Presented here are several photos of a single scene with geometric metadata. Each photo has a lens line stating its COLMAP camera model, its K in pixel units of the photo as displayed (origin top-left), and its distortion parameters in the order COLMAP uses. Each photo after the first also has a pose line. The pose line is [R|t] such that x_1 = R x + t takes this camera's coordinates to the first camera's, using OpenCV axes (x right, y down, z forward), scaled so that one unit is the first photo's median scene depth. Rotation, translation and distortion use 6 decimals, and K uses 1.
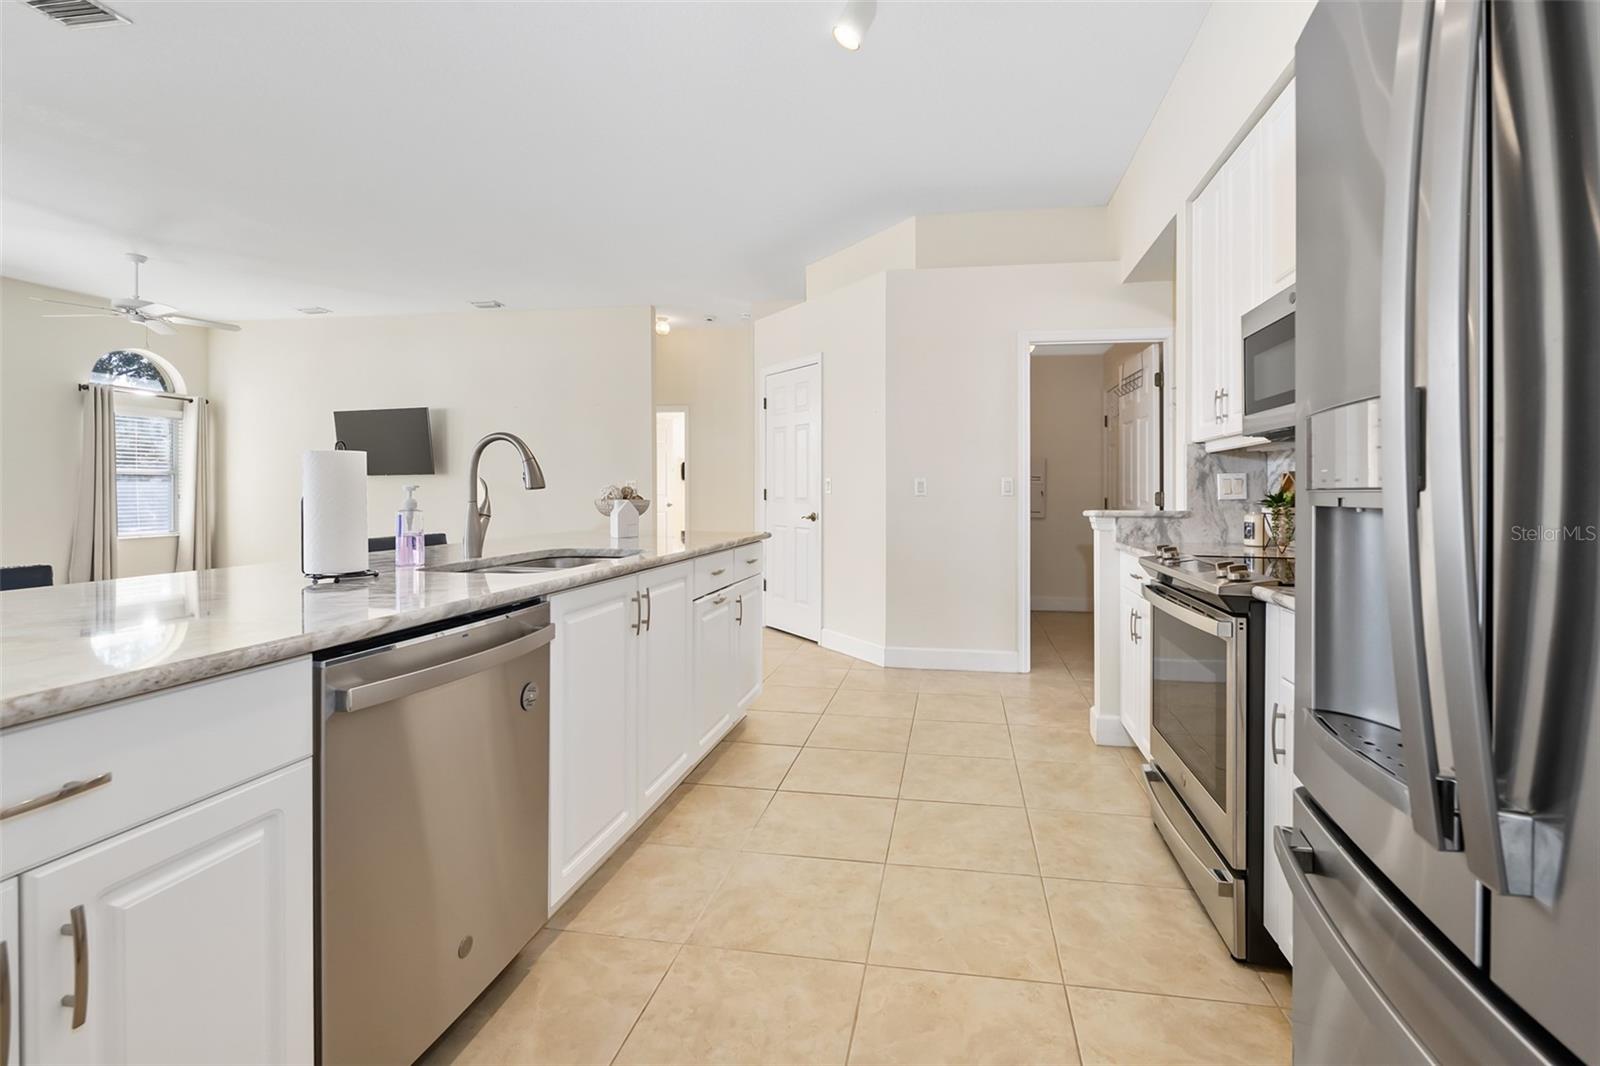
lens RADIAL K [[671.2, 0, 849.8], [0, 671.2, 493.0], [0, 0, 1]] dist [-0.002281, -0.000208]
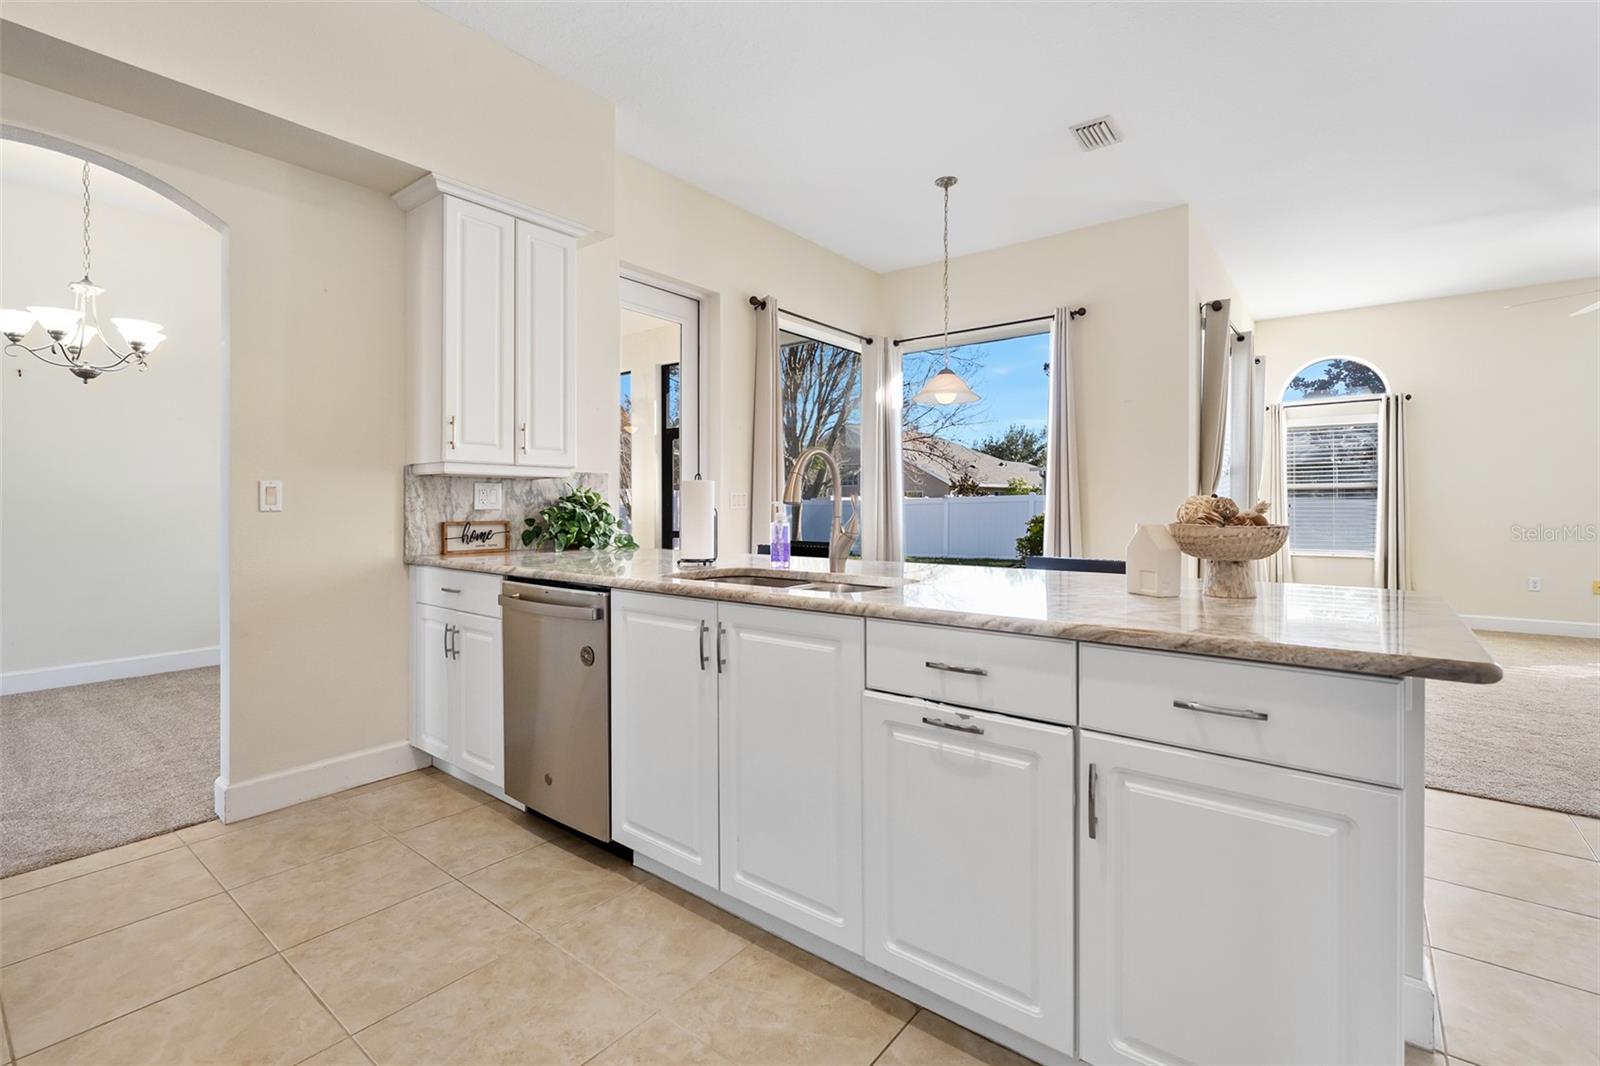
lens RADIAL K [[709.5, 0, 783.4], [0, 709.5, 501.2], [0, 0, 1]] dist [-0.003404, 0.000099]
pose [[-0.489912, -0.005308, -0.871756, 0.519510], [0.001023, 0.999977, -0.006664, -0.003093], [0.871772, -0.004157, -0.489895, 1.804722]]
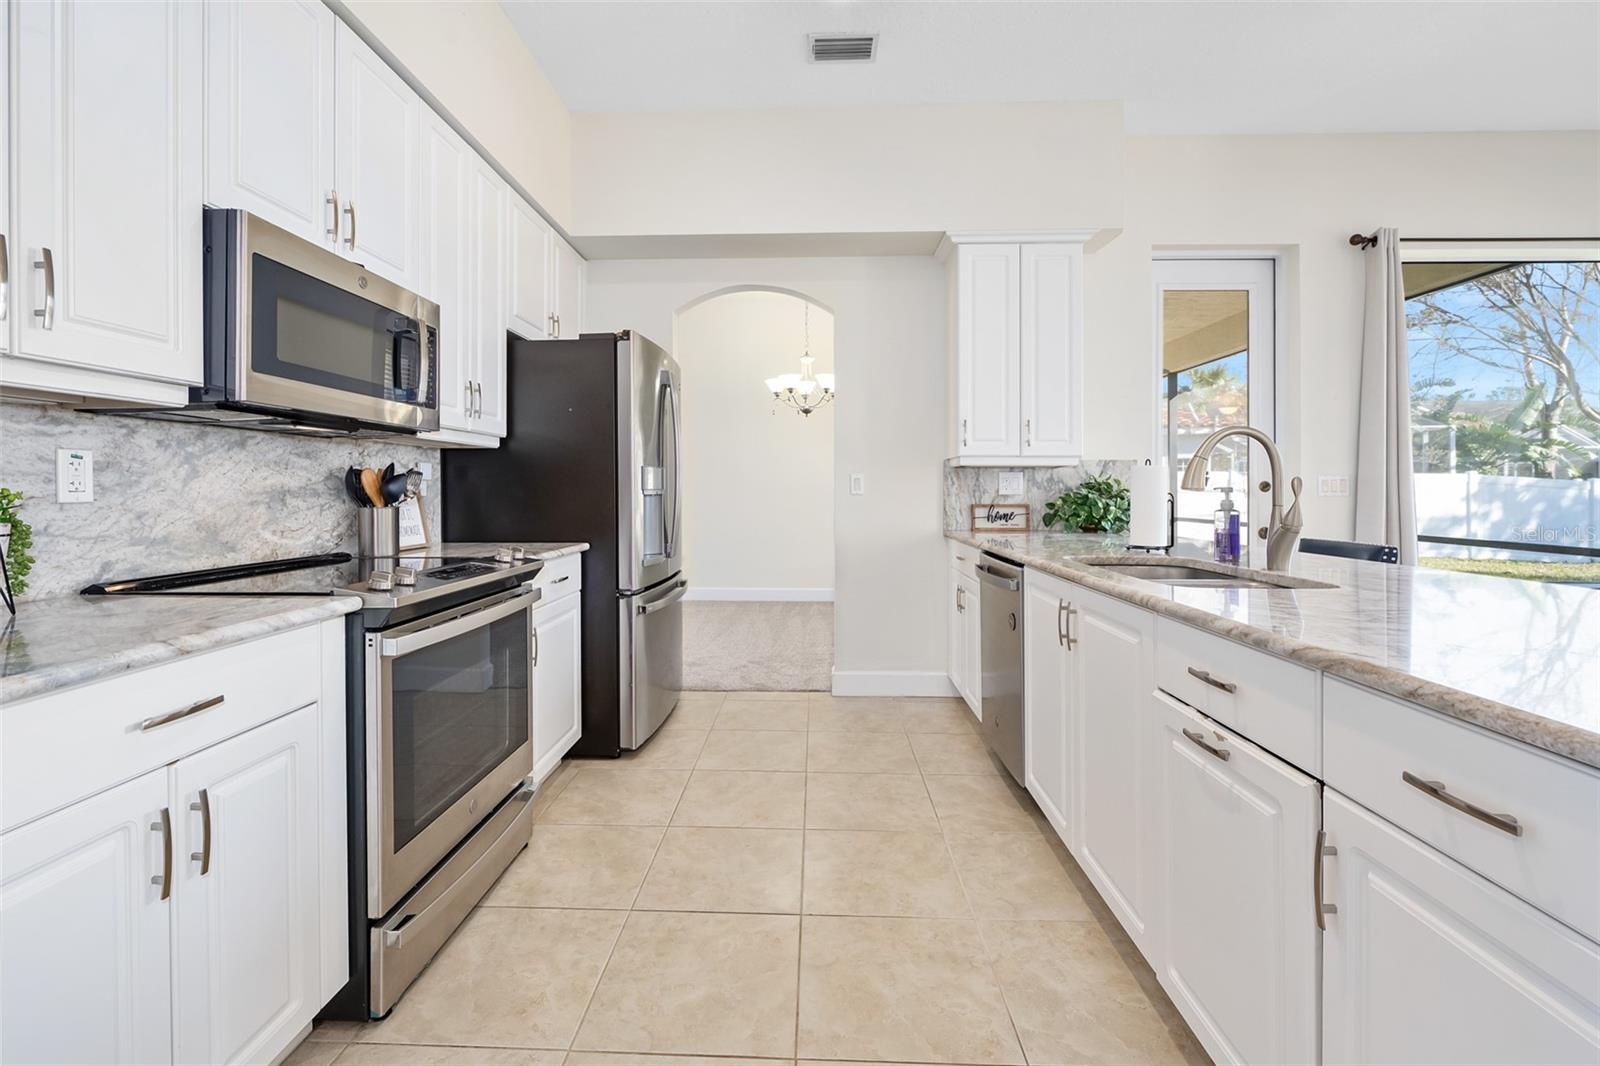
lens RADIAL K [[671.2, 0, 805.3], [0, 671.2, 490.6], [0, 0, 1]] dist [-0.002281, -0.000208]
pose [[-0.990469, -0.002470, -0.137717, 0.198889], [-0.002318, 0.999997, -0.001264, -0.002490], [0.137720, -0.000932, -0.990471, 2.190051]]
